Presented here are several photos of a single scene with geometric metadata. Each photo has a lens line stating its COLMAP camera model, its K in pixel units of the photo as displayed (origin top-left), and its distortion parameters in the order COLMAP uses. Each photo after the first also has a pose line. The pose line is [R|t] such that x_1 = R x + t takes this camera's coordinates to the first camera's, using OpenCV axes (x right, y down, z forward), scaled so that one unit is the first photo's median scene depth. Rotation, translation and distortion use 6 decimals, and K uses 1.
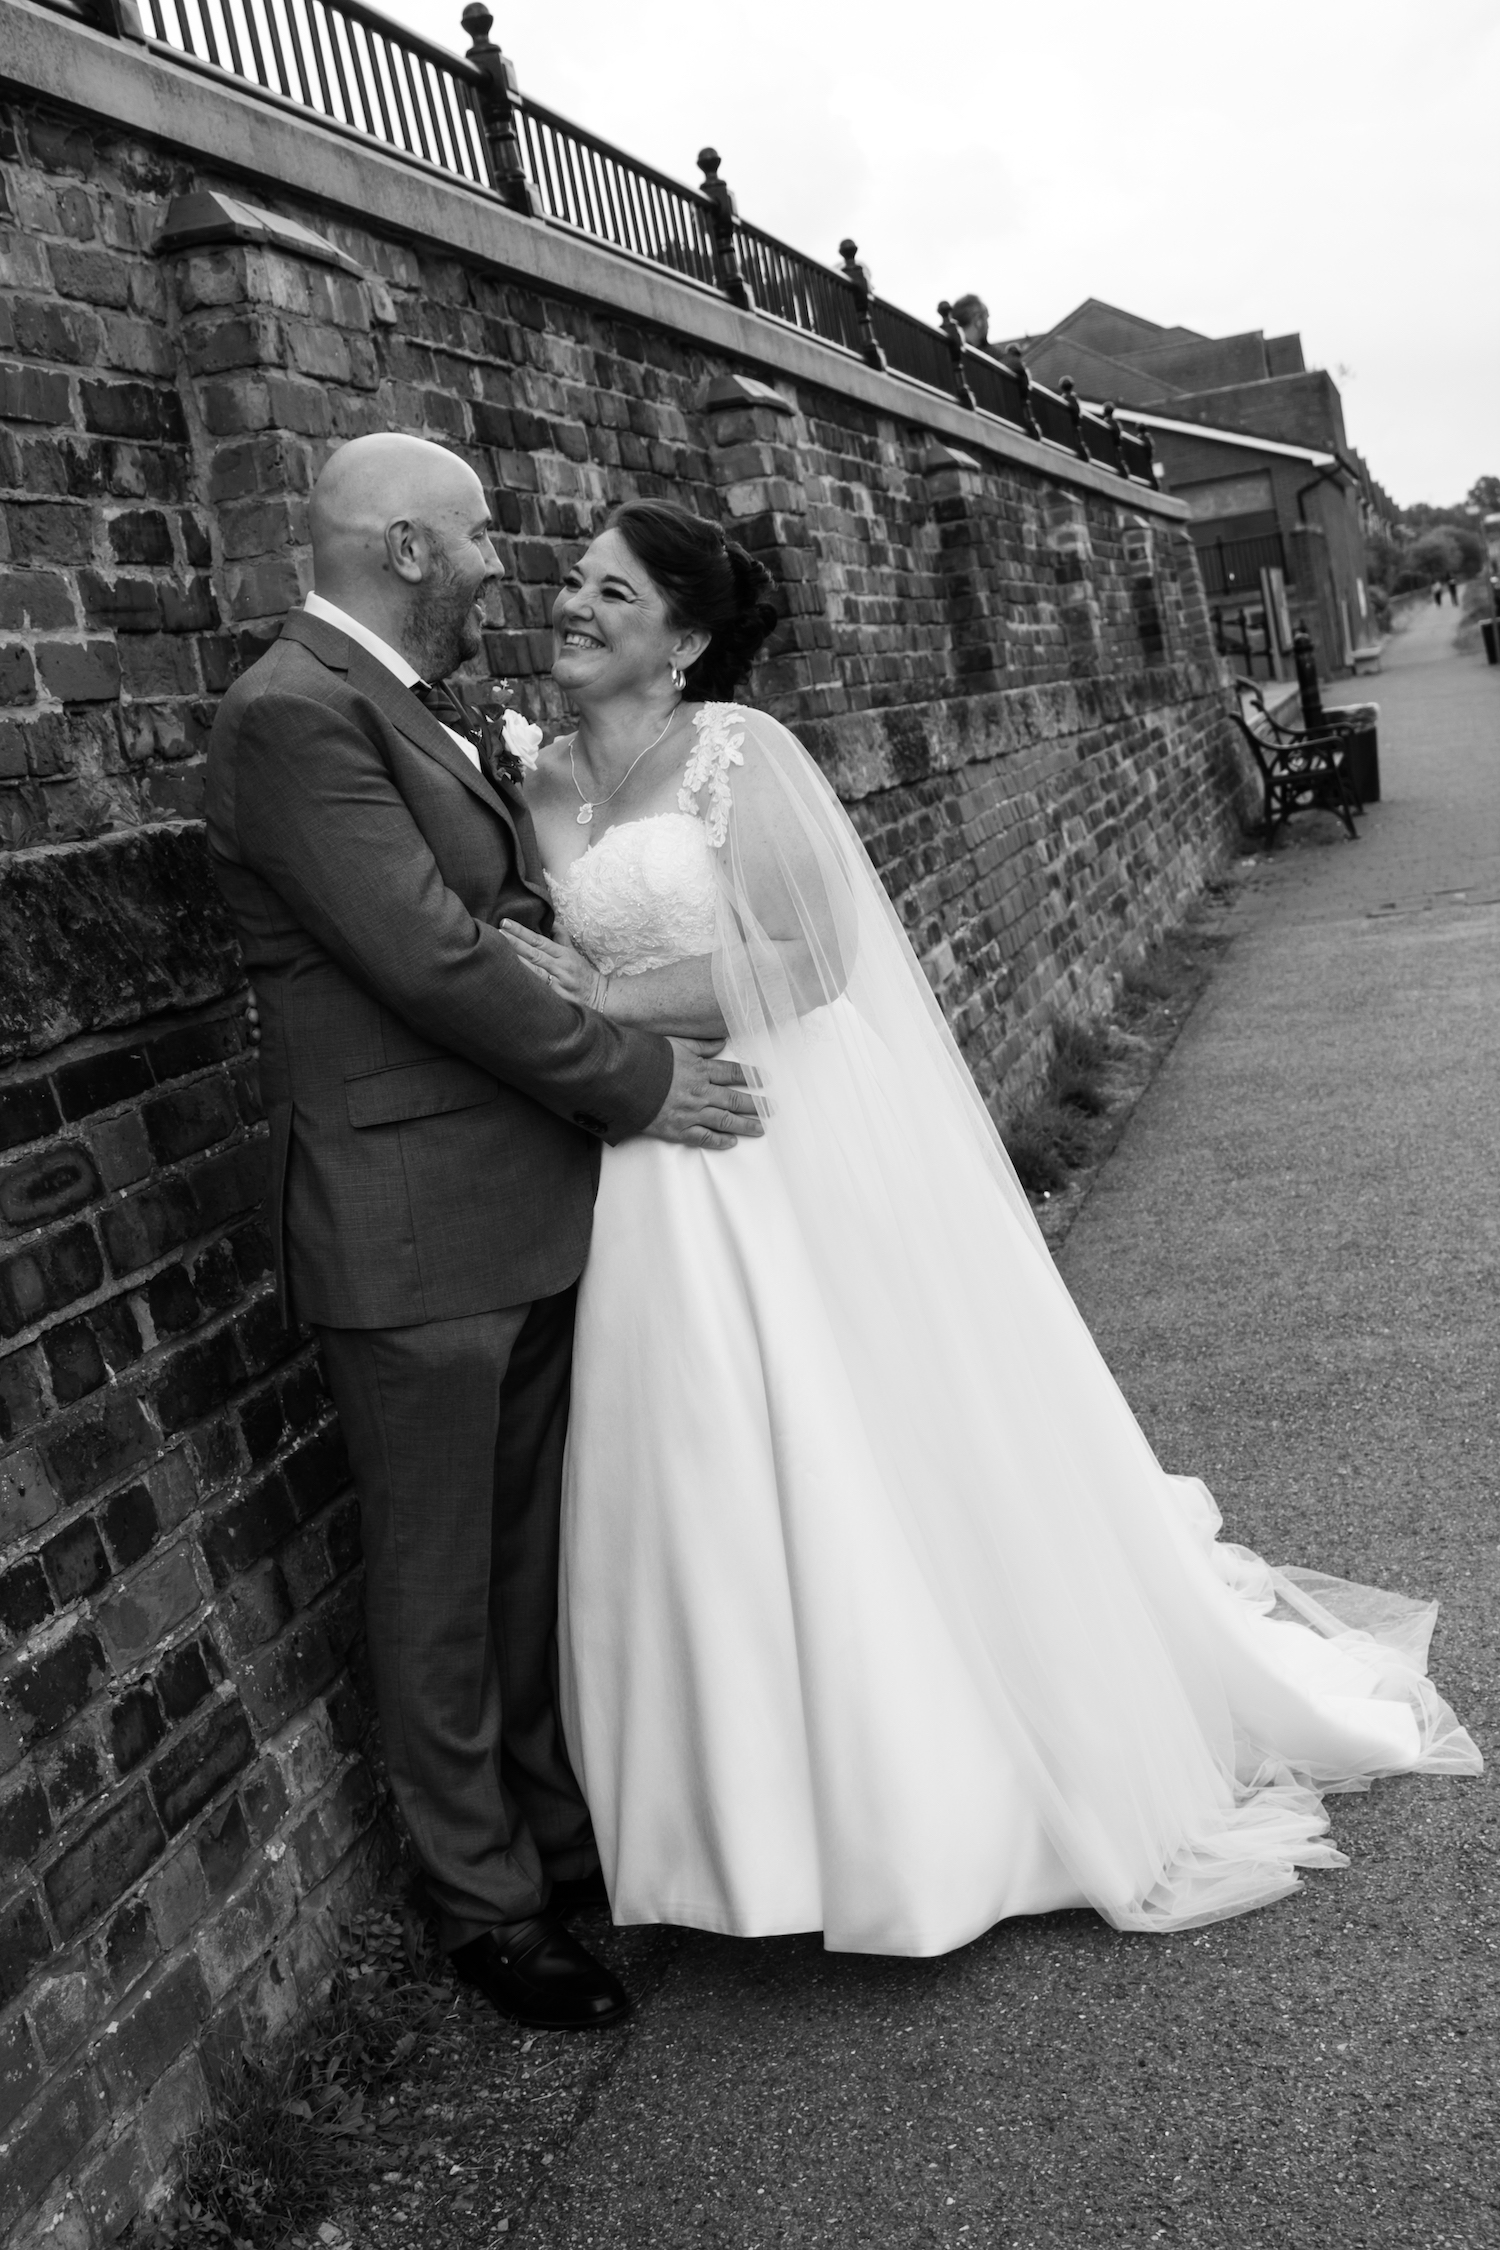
lens RADIAL K [[2797.7, 0, 756.0], [0, 2797.7, 1131.9], [0, 0, 1]] dist [-0.065432, 0.000000]
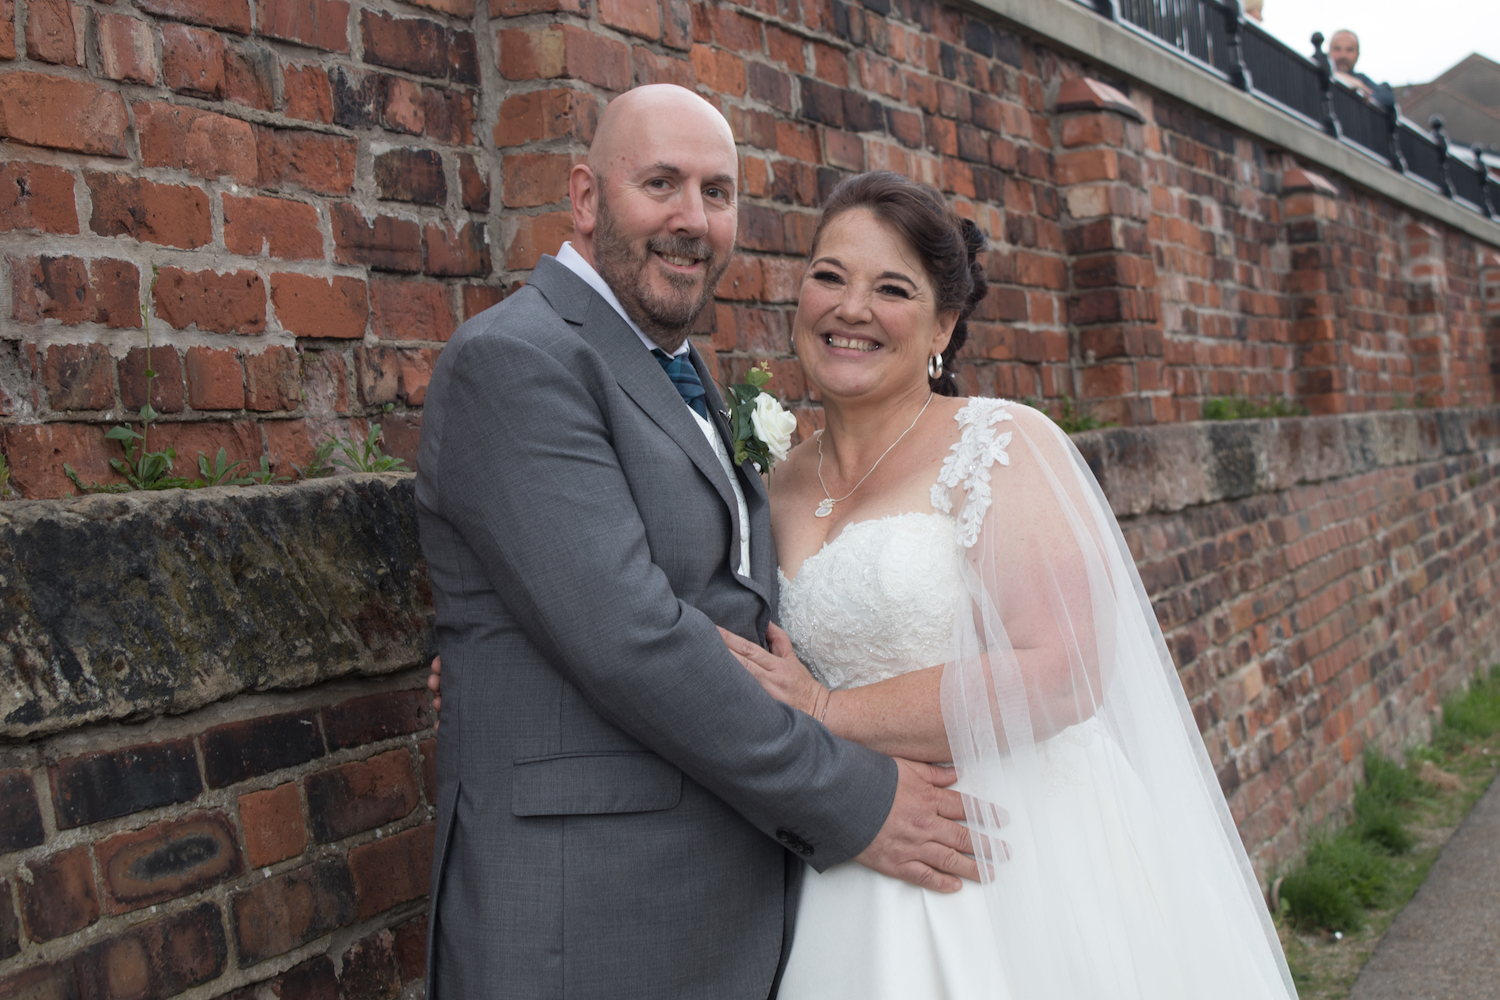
lens RADIAL K [[2637.4, 0, 745.1], [0, 2637.4, 497.4], [0, 0, 1]] dist [0.006236, 0.000000]
pose [[0.986498, 0.089971, -0.136849, 0.025710], [-0.104724, 0.988972, -0.104723, -0.019277], [0.125918, 0.117640, 0.985041, 0.121634]]
